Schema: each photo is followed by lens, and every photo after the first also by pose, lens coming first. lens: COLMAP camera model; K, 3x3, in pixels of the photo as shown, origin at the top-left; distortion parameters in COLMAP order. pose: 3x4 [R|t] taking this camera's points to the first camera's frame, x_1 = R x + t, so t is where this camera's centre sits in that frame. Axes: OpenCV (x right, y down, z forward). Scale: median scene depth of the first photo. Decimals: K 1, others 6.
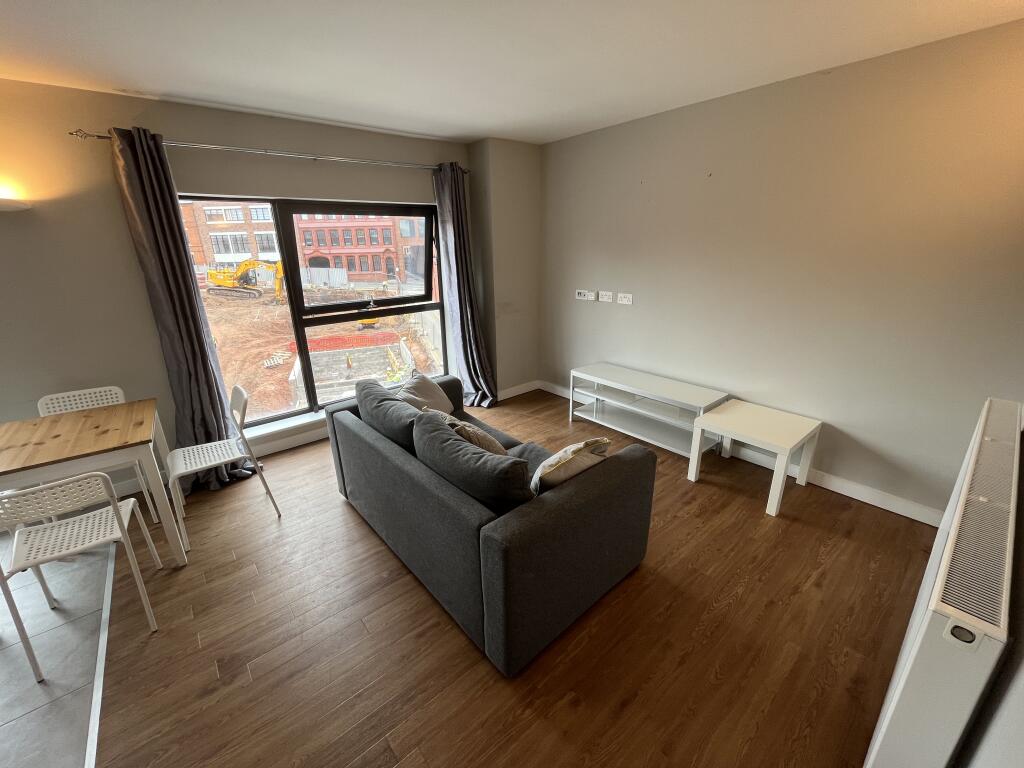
lens RADIAL K [[417.0, 0, 512.0], [0, 417.0, 384.0], [0, 0, 1]] dist [0.000140, 0.000113]
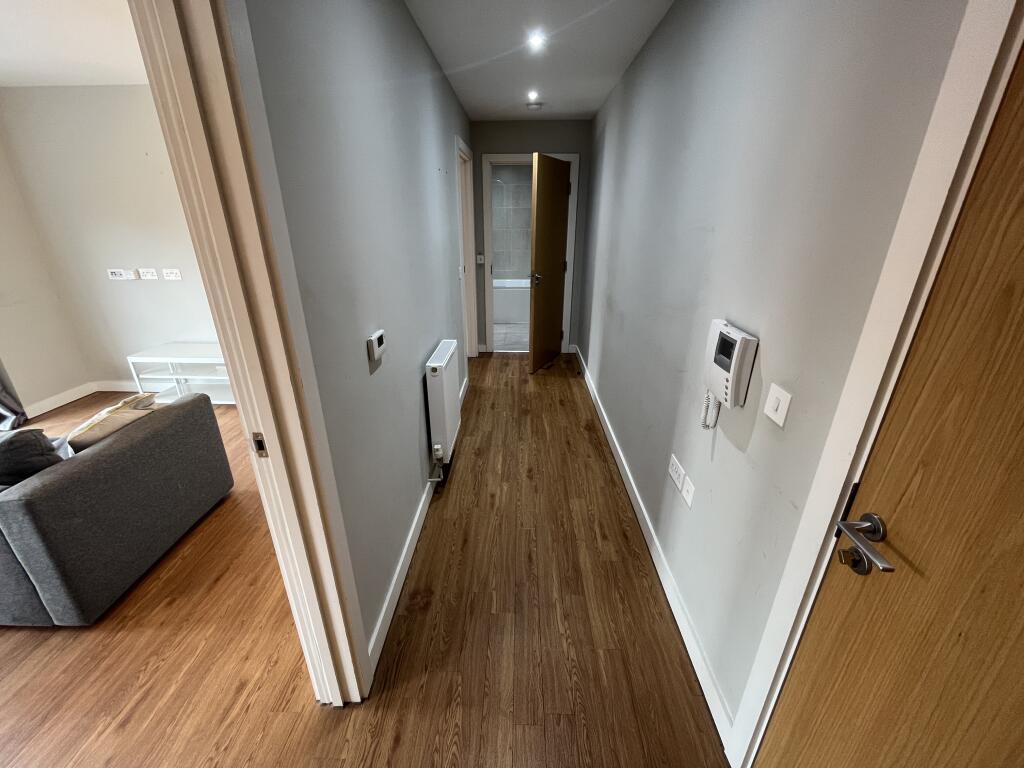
lens RADIAL K [[417.0, 0, 512.0], [0, 417.0, 384.0], [0, 0, 1]] dist [0.000140, 0.000113]
pose [[0.672816, -0.259585, 0.692772, 0.118696], [0.229771, 0.963433, 0.137852, 0.181858], [-0.703224, 0.066430, 0.707858, -0.473420]]
